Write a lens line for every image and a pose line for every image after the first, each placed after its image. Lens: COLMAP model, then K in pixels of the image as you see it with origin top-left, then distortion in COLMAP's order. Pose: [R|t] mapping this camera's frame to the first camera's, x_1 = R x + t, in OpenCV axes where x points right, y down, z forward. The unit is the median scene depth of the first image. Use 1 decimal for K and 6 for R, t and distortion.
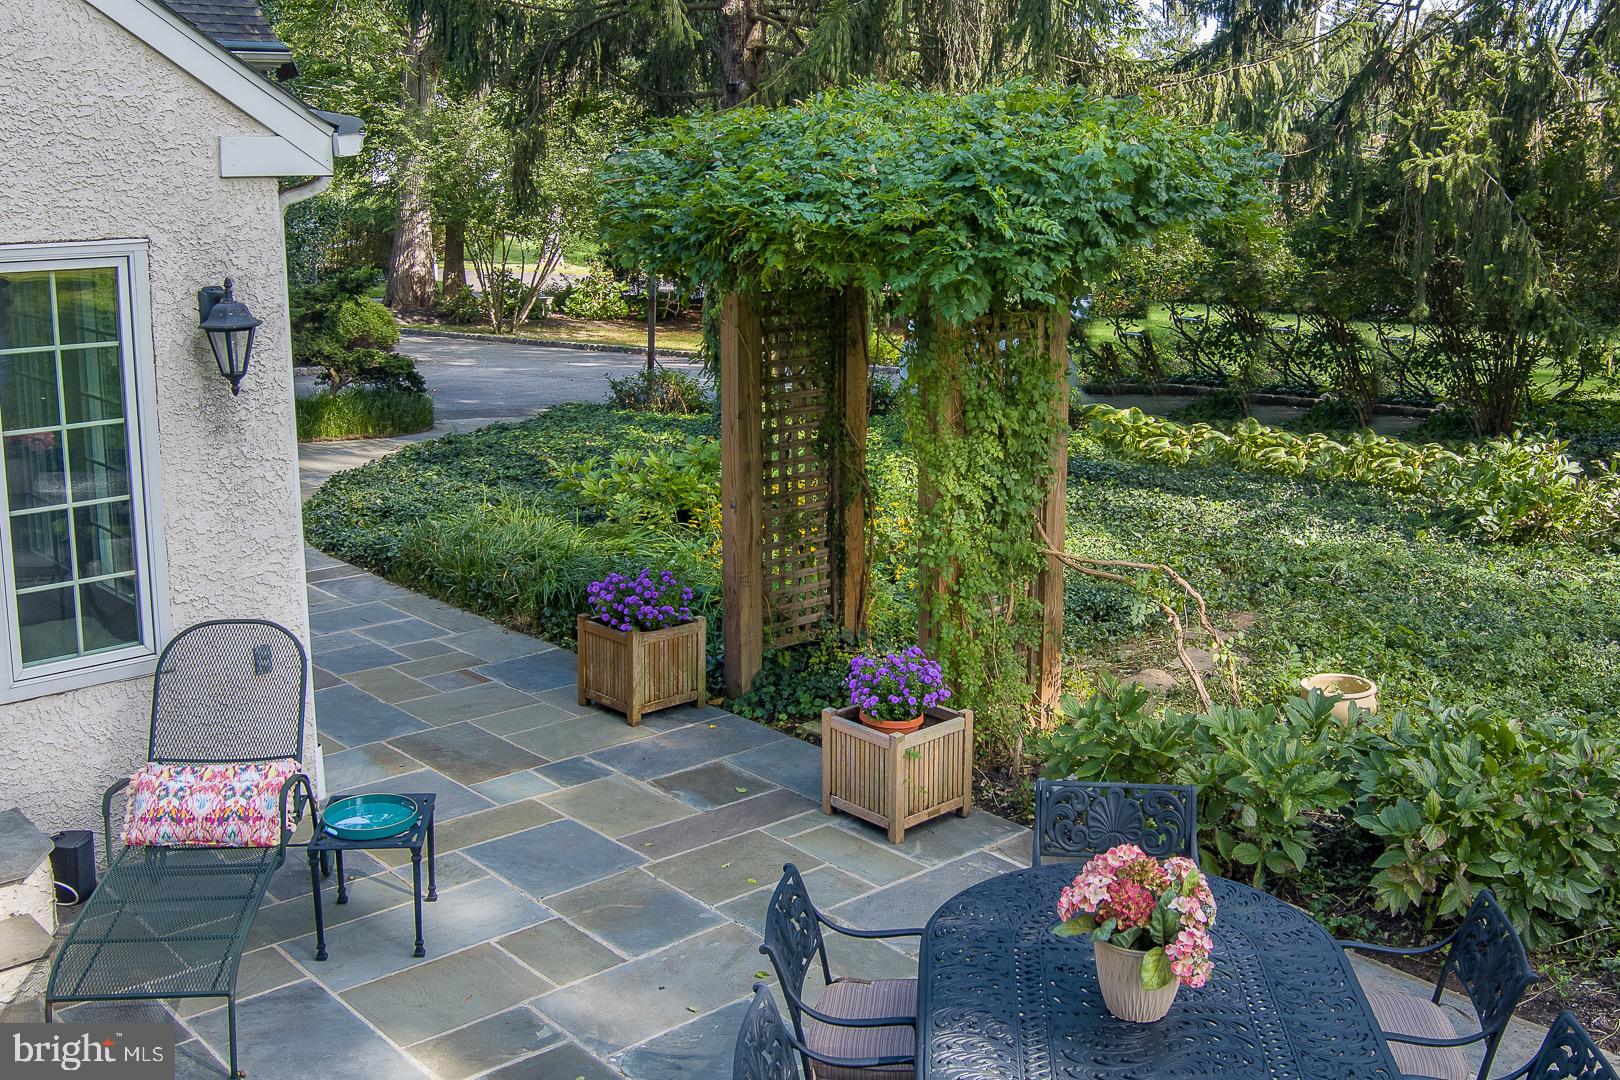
lens RADIAL K [[1731.6, 0, 899.7], [0, 1731.6, 431.5], [0, 0, 1]] dist [-0.057023, -0.029577]
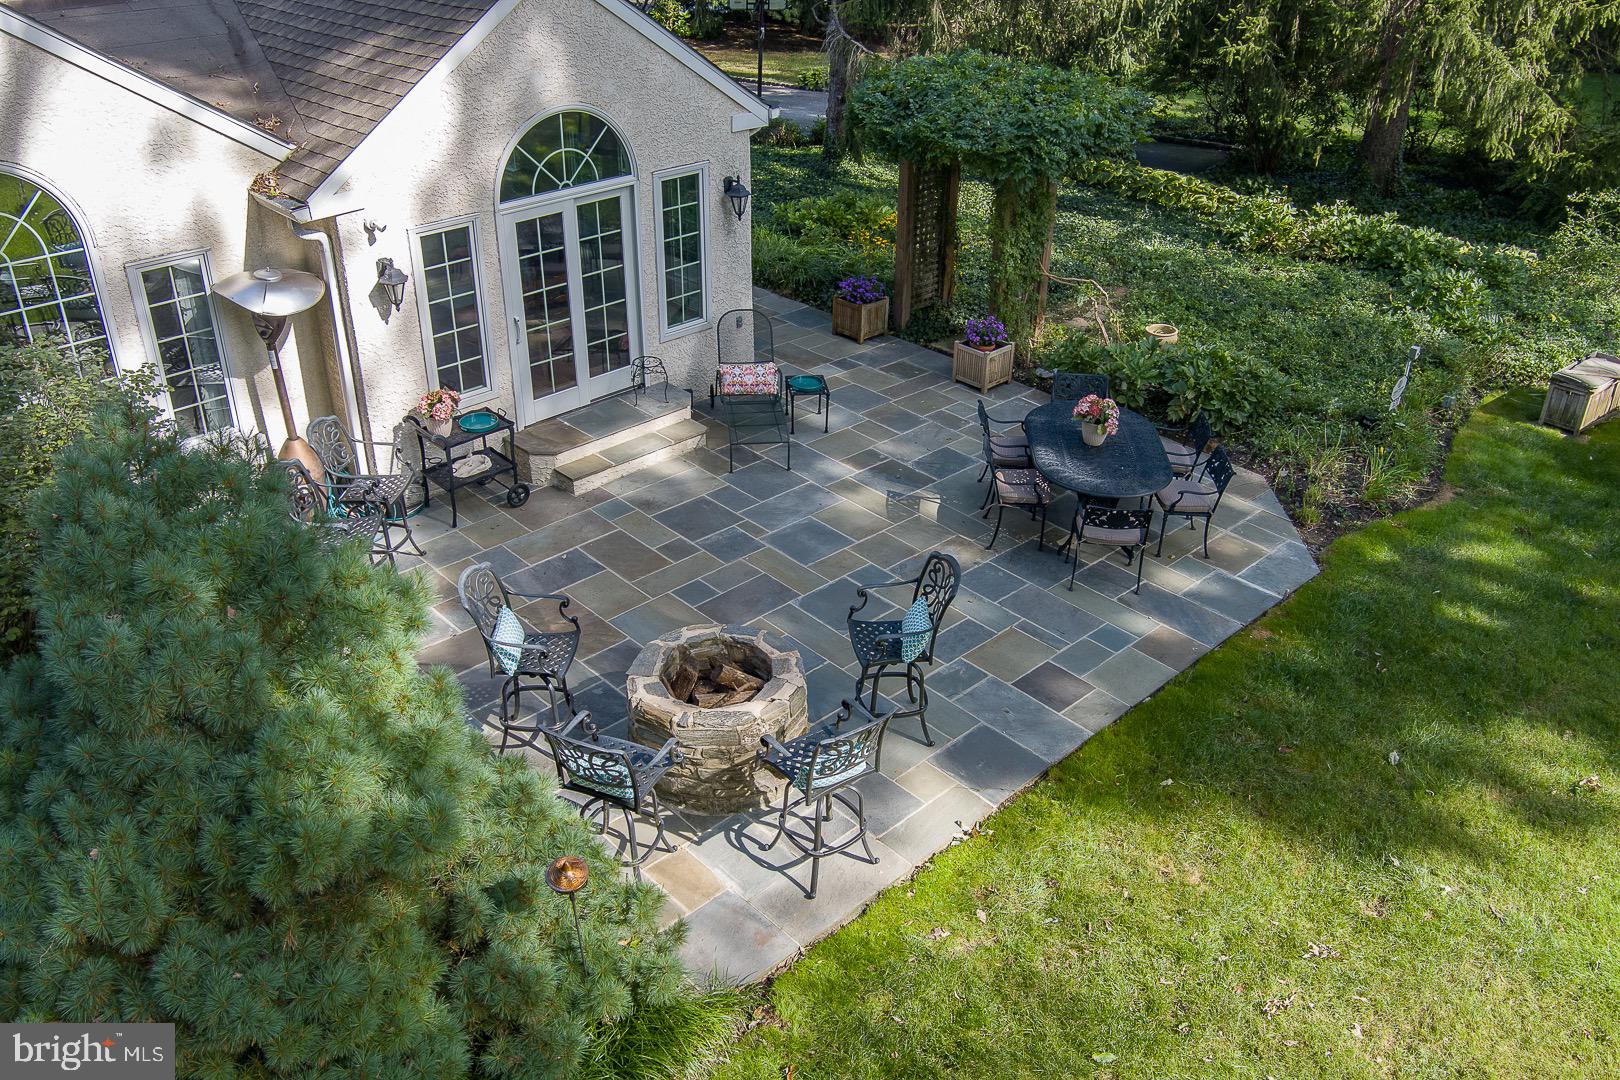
lens RADIAL K [[1303.4, 0, 810.0], [0, 1303.4, 540.0], [0, 0, 1]] dist [-0.073583, 0.024253]
pose [[0.999849, 0.009165, -0.014750, -0.212618], [-0.003650, 0.941329, 0.337472, -0.192843], [0.016978, -0.337367, 0.941220, -0.829876]]
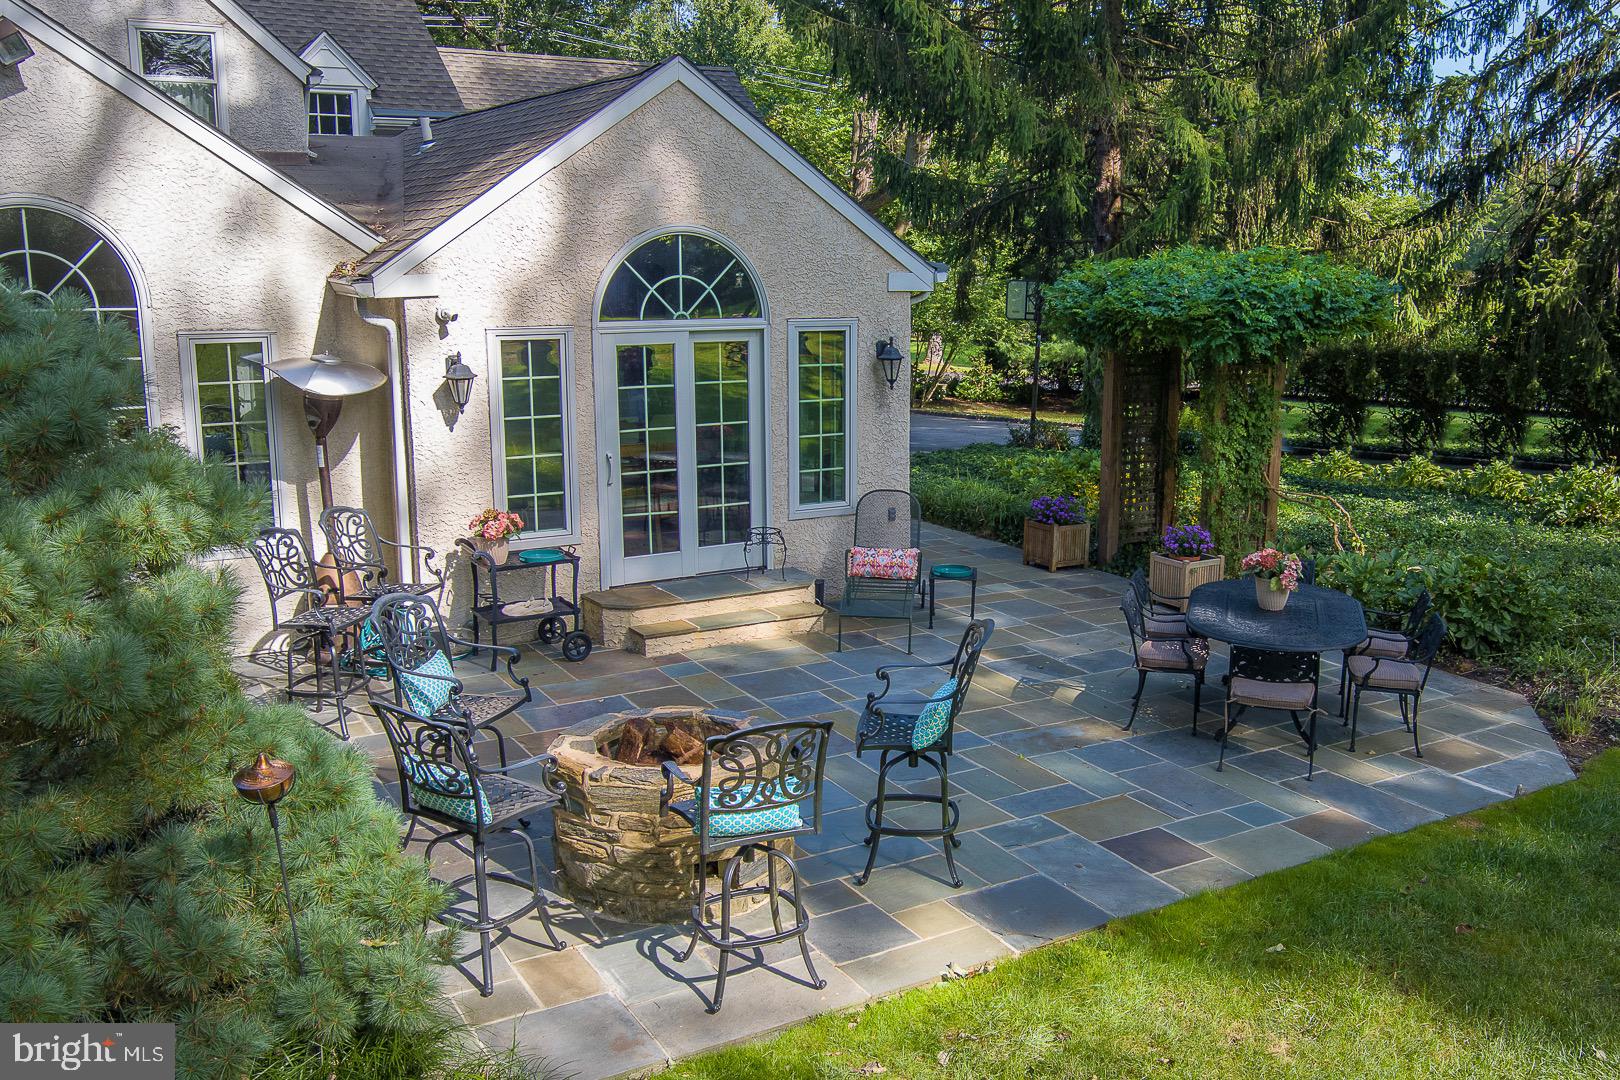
lens RADIAL K [[1464.8, 0, 907.8], [0, 1464.8, 568.4], [0, 0, 1]] dist [-0.061339, -0.011967]
pose [[0.978883, 0.044027, -0.199624, 0.019862], [-0.036553, 0.998491, 0.040978, 0.112752], [0.201127, -0.032816, 0.979015, -0.736883]]
